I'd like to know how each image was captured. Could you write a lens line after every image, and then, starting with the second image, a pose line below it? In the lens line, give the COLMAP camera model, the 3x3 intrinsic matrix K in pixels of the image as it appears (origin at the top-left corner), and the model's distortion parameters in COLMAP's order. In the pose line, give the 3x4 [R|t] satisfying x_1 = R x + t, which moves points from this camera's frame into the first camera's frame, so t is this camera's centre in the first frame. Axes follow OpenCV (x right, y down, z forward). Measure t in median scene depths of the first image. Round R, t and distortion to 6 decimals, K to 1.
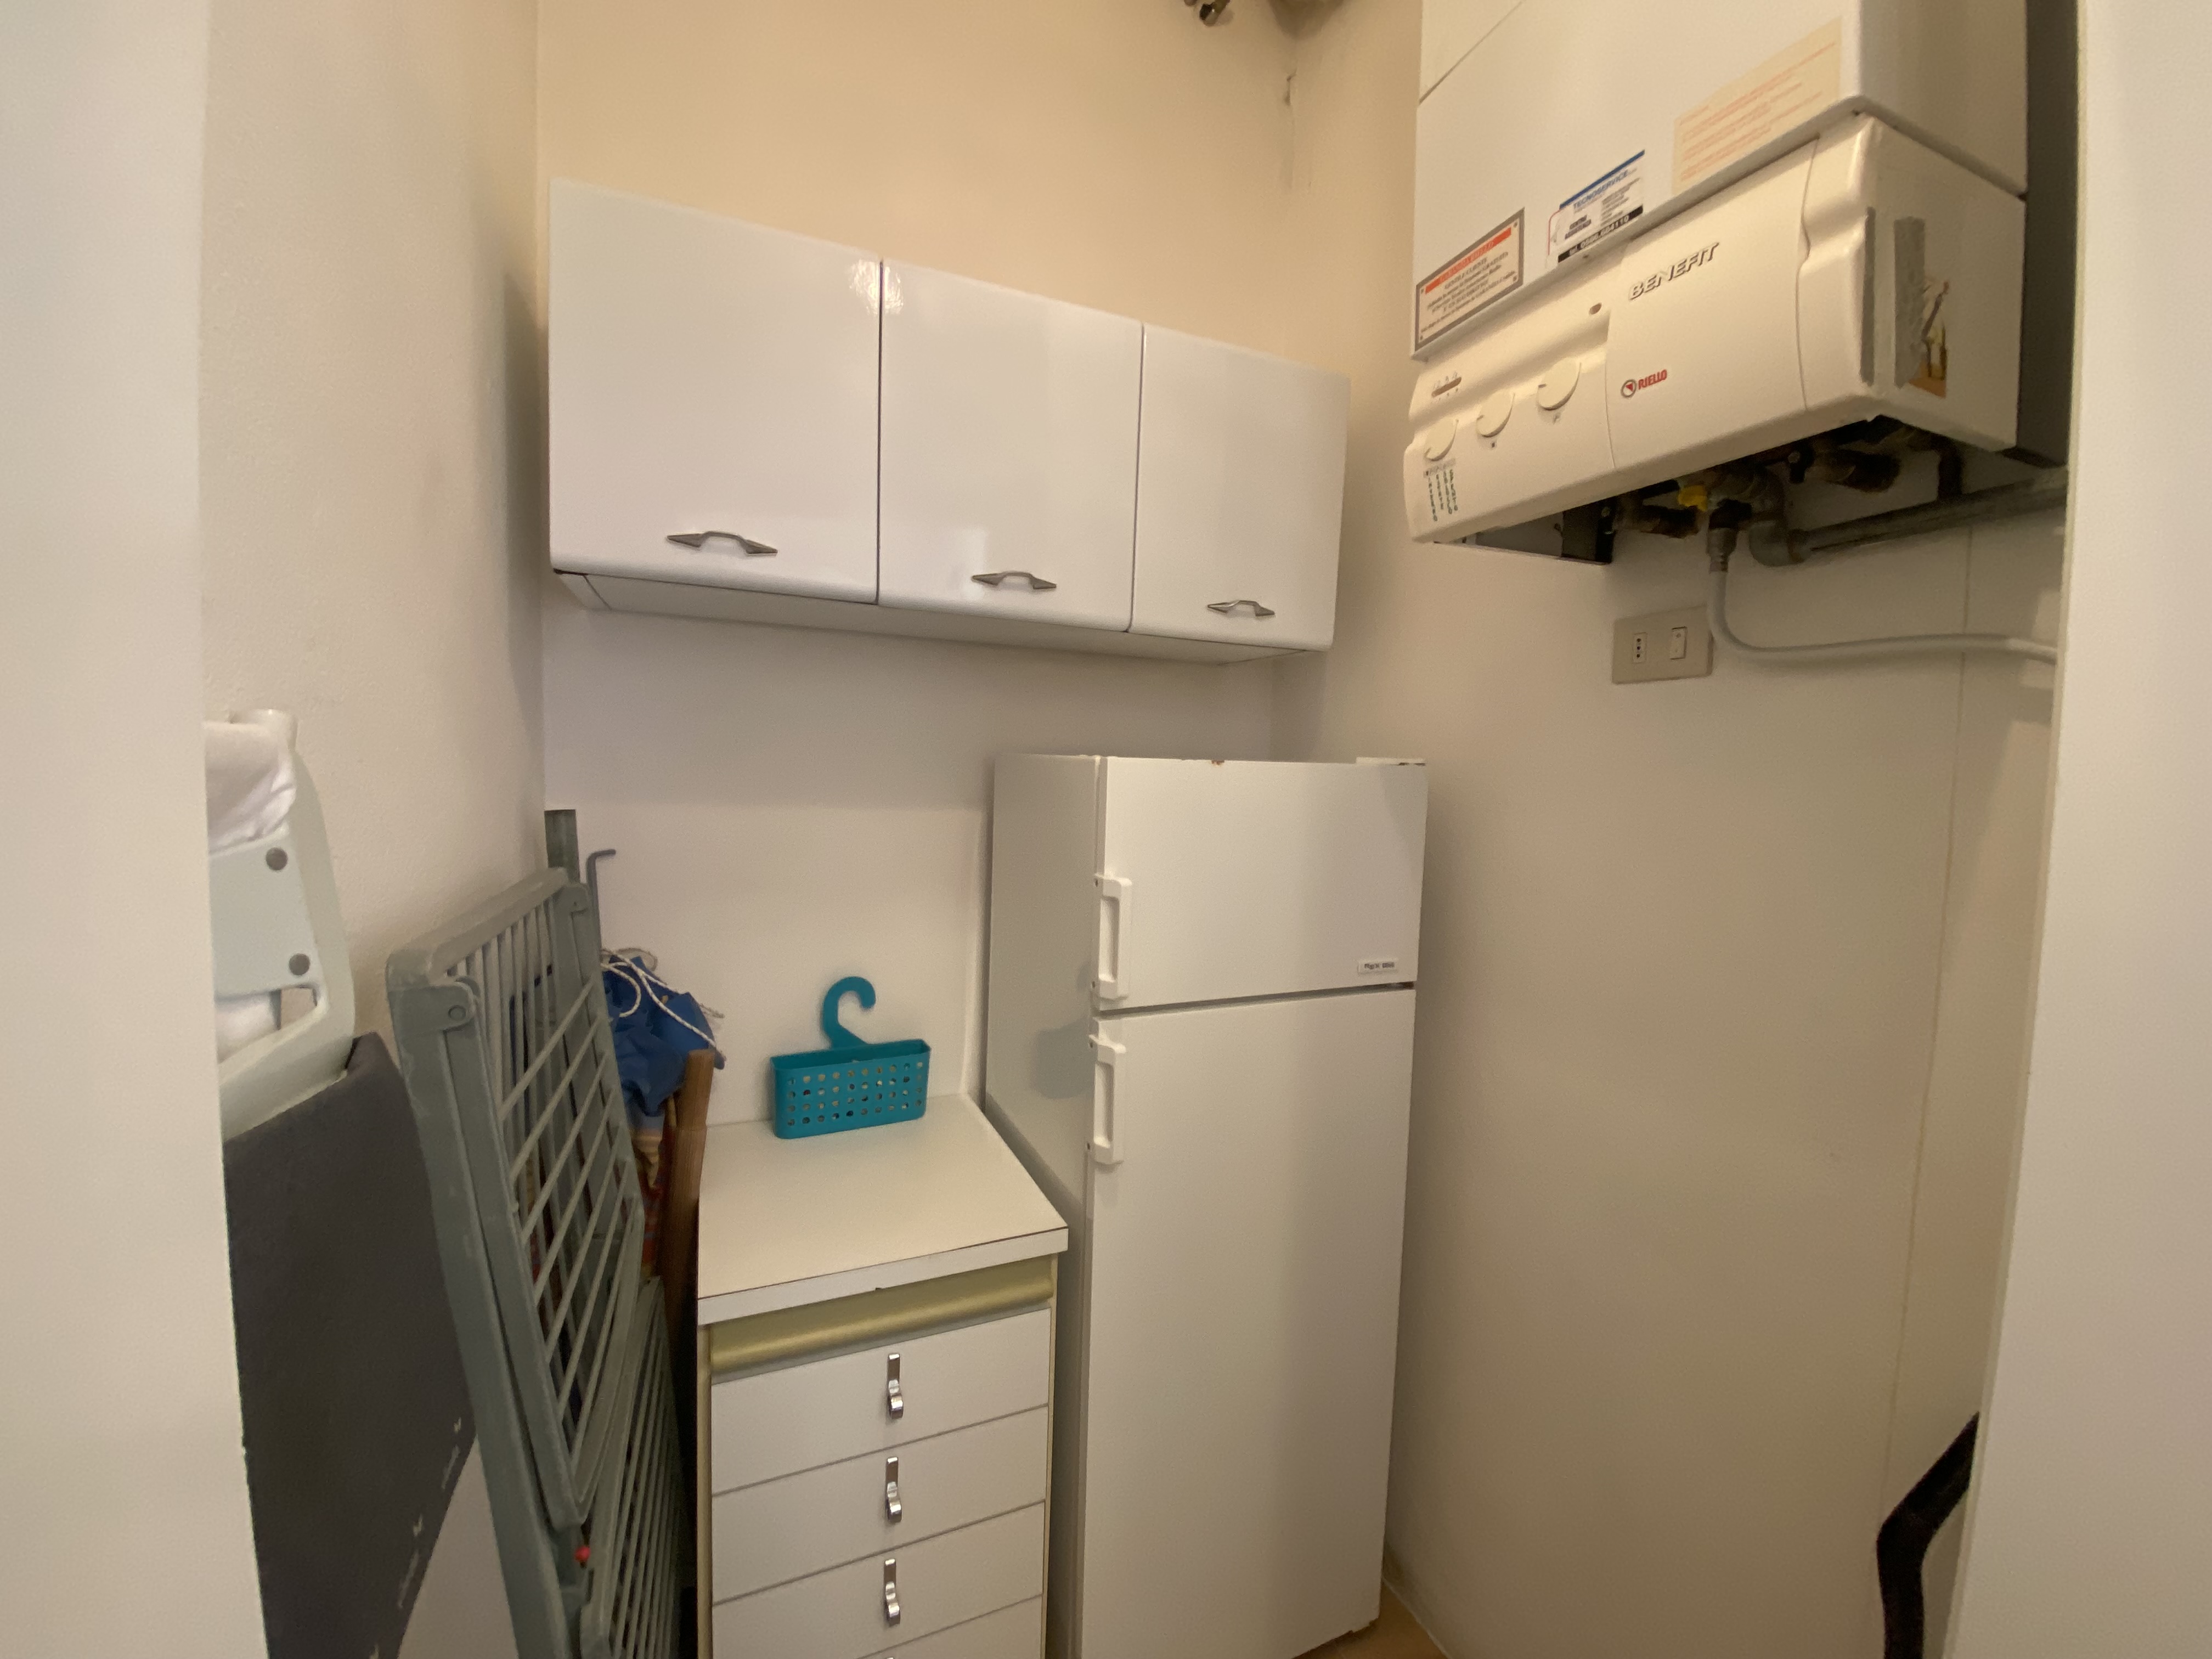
lens RADIAL K [[889.7, 0, 1108.6], [0, 889.7, 825.3], [0, 0, 1]] dist [0.017147, -0.019933]
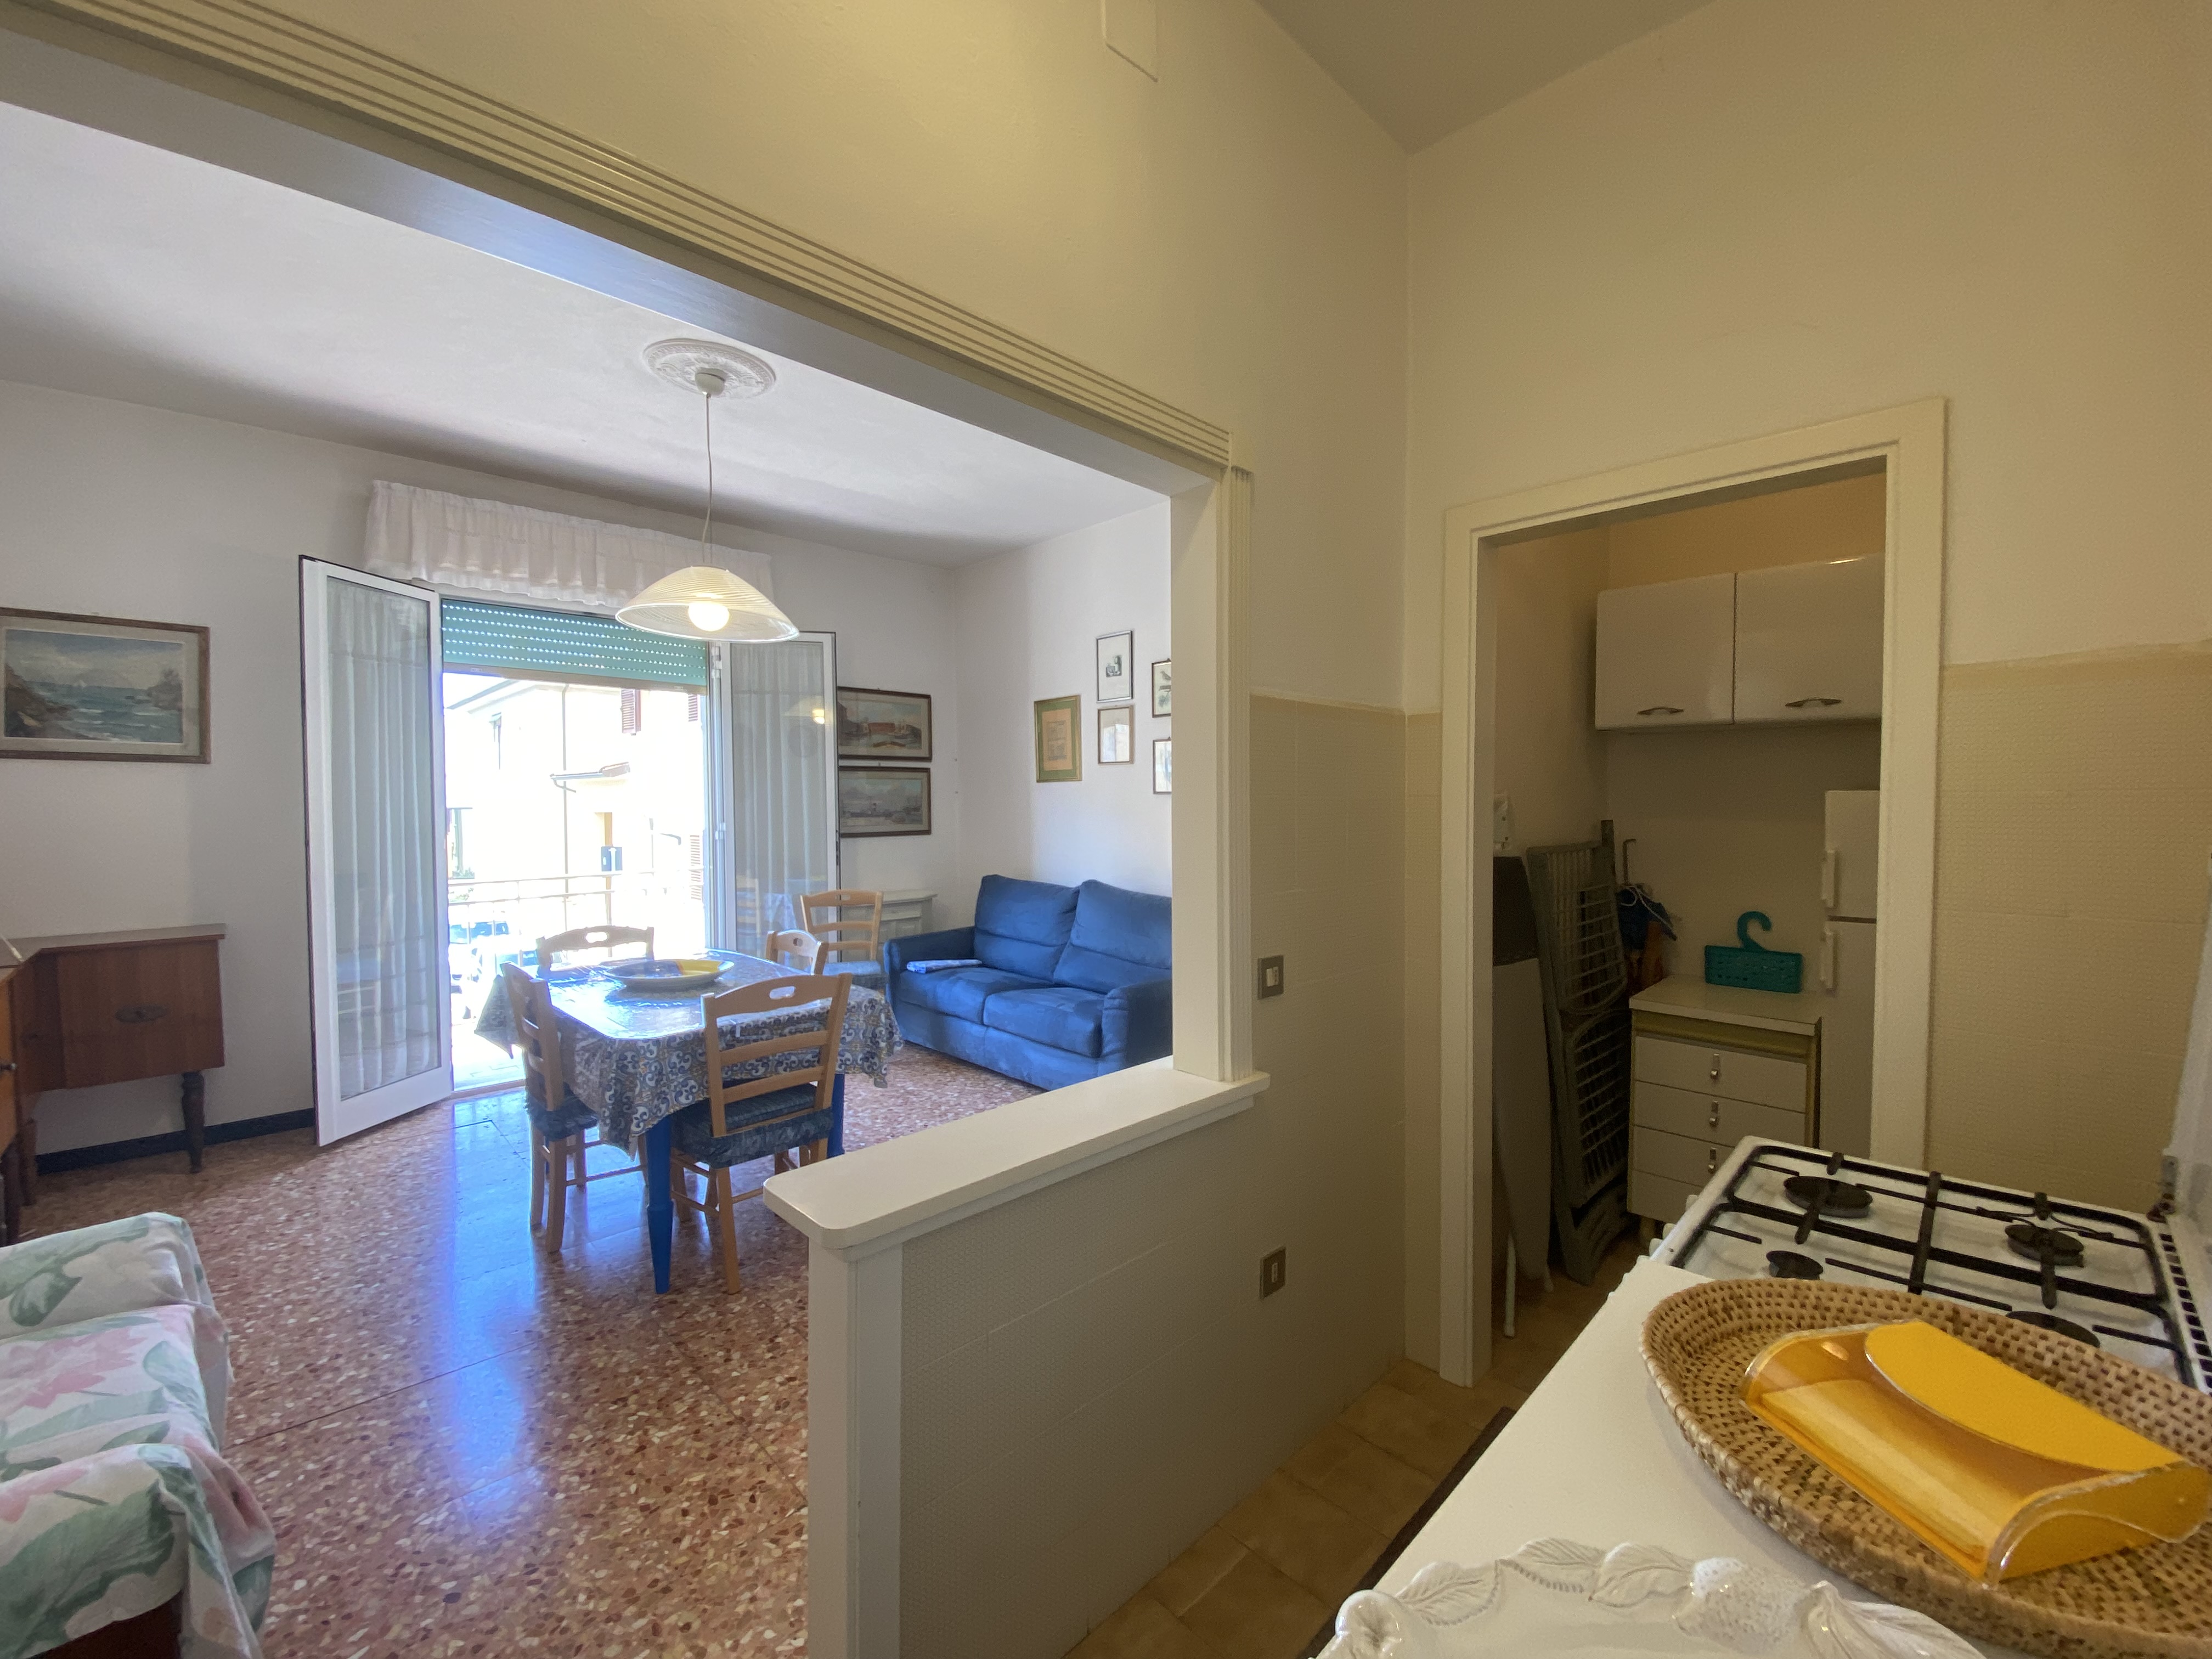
lens RADIAL K [[900.5, 0, 1117.8], [0, 900.5, 822.6], [0, 0, 1]] dist [0.012604, -0.017523]
pose [[0.359902, -0.005867, -0.932972, 1.292358], [-0.049233, 0.998468, -0.025271, 0.124858], [0.931690, 0.055028, 0.359061, -1.221762]]
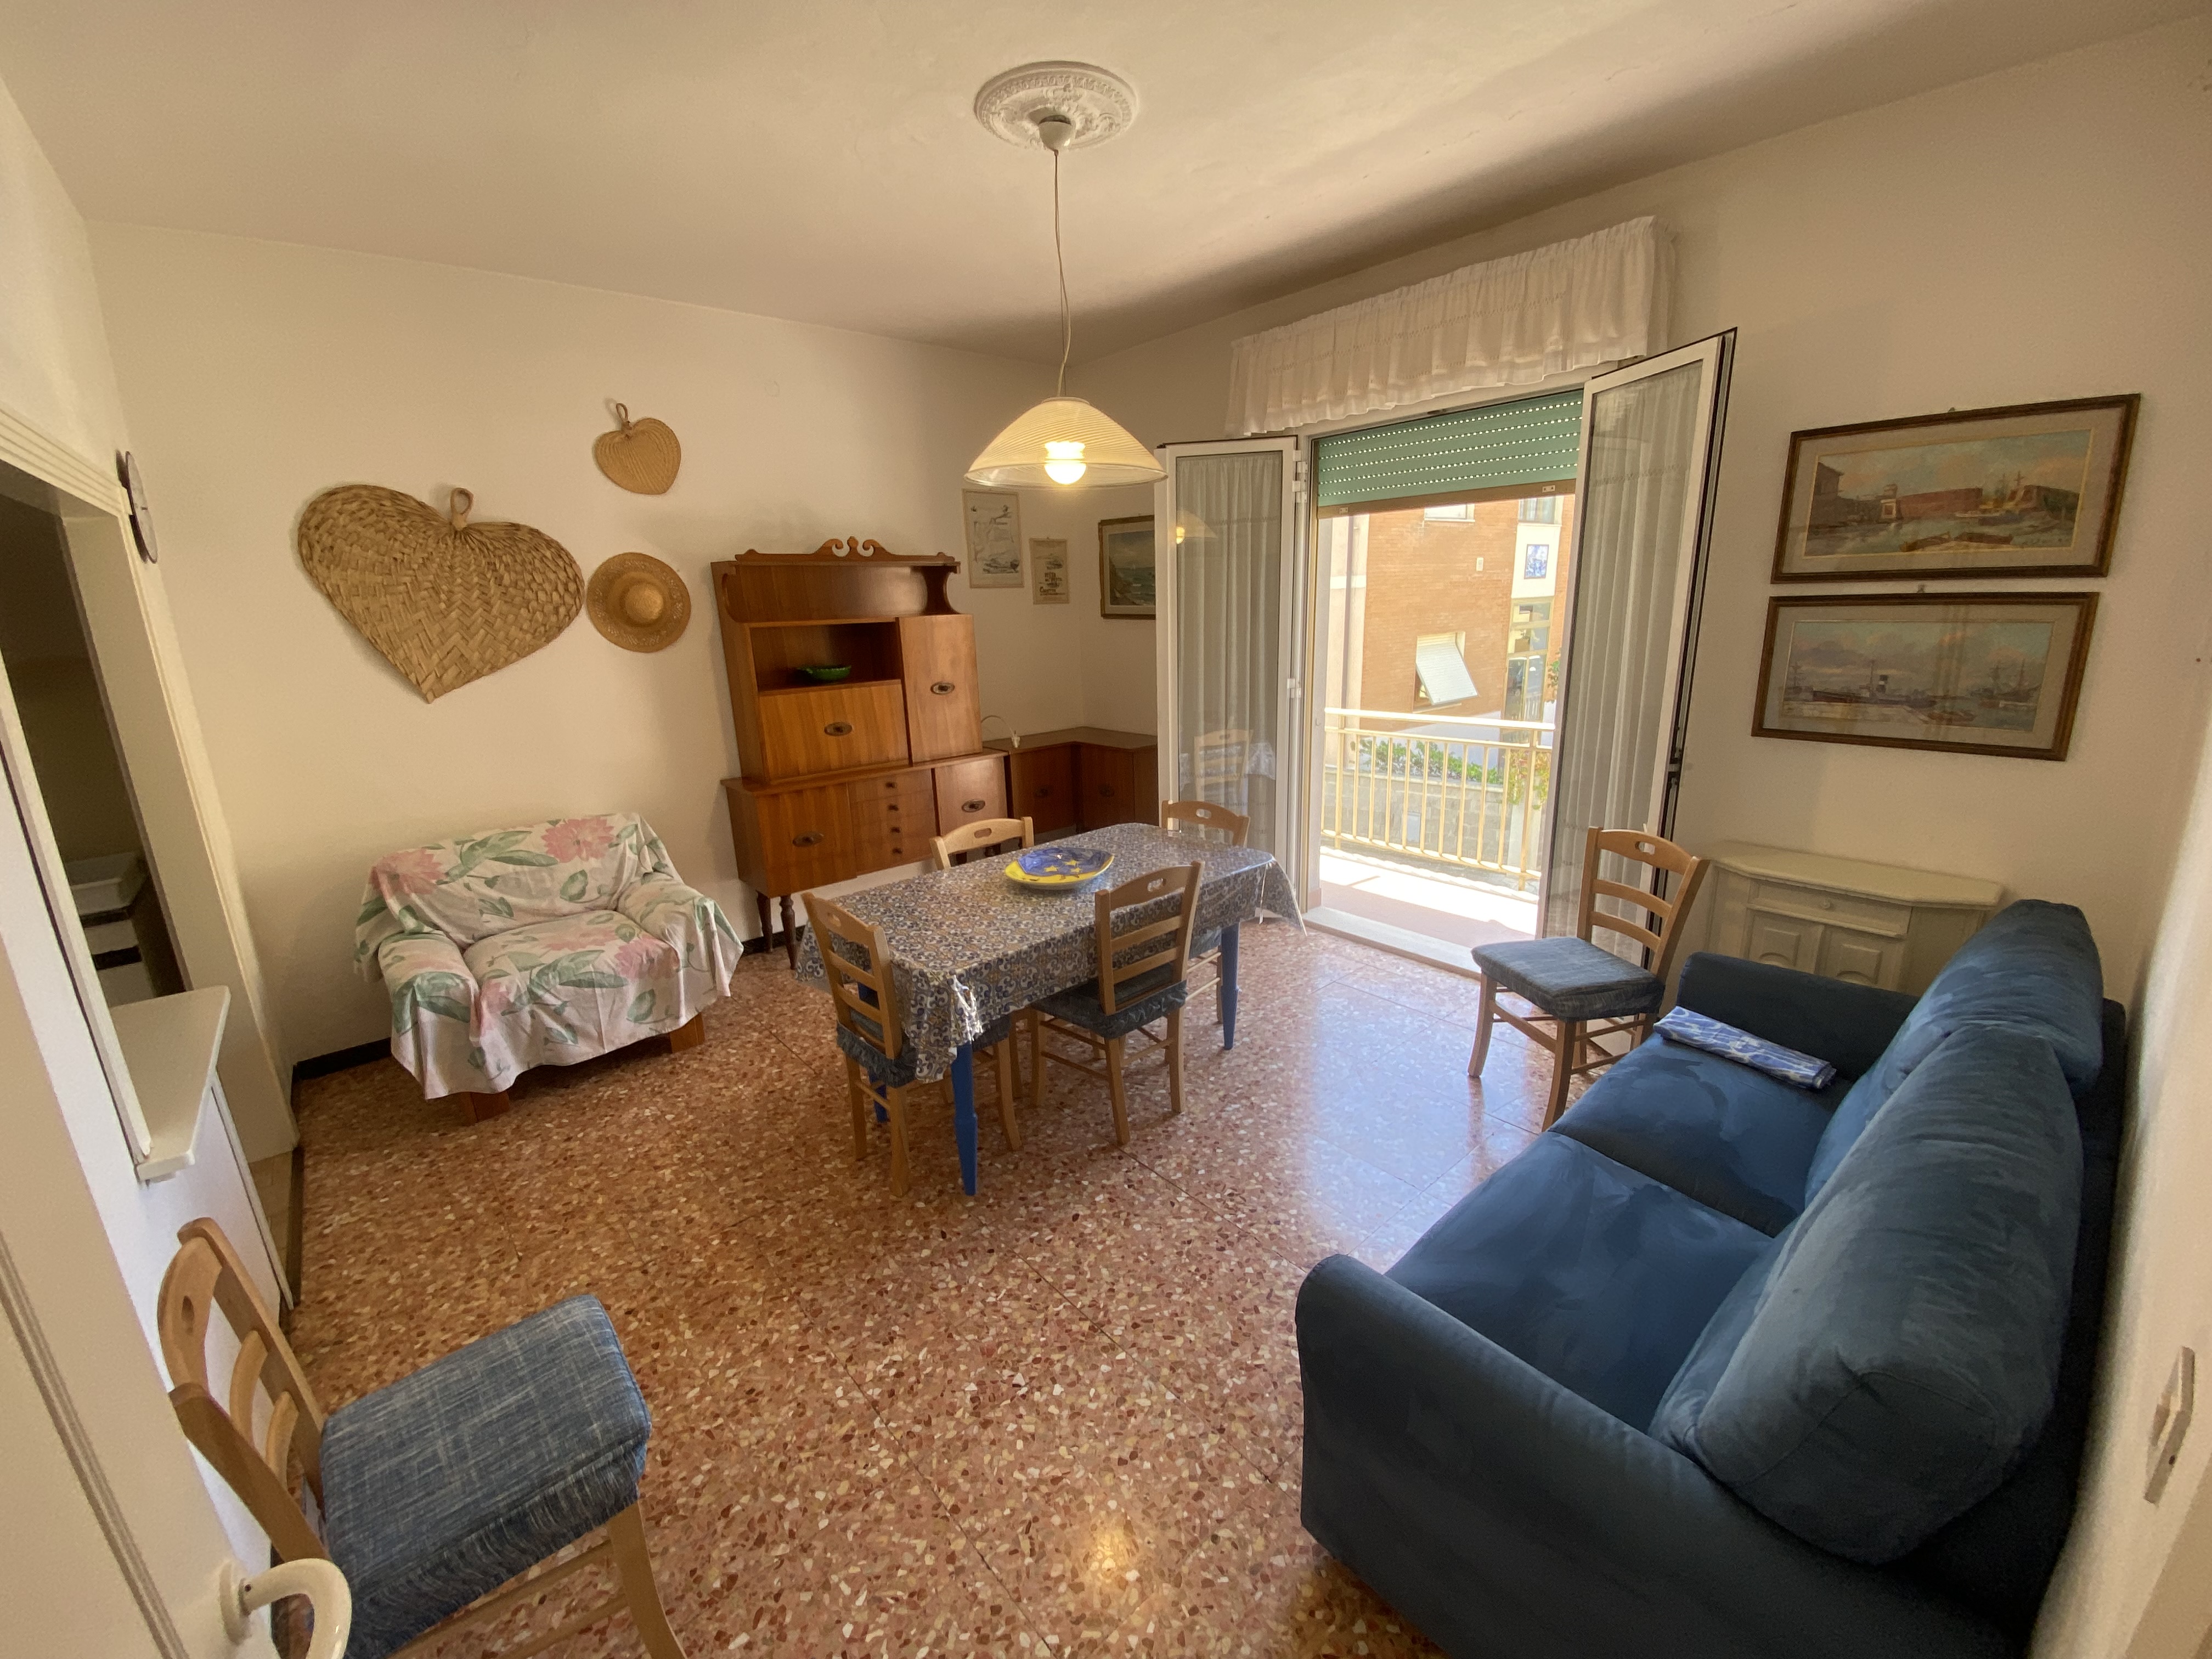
lens RADIAL K [[889.7, 0, 1108.6], [0, 889.7, 825.3], [0, 0, 1]] dist [0.017147, -0.019933]
pose [[-0.953771, 0.077797, -0.290289, -1.019320], [-0.014430, 0.952945, 0.302800, -0.312584], [0.300187, 0.292991, -0.907769, 0.787128]]
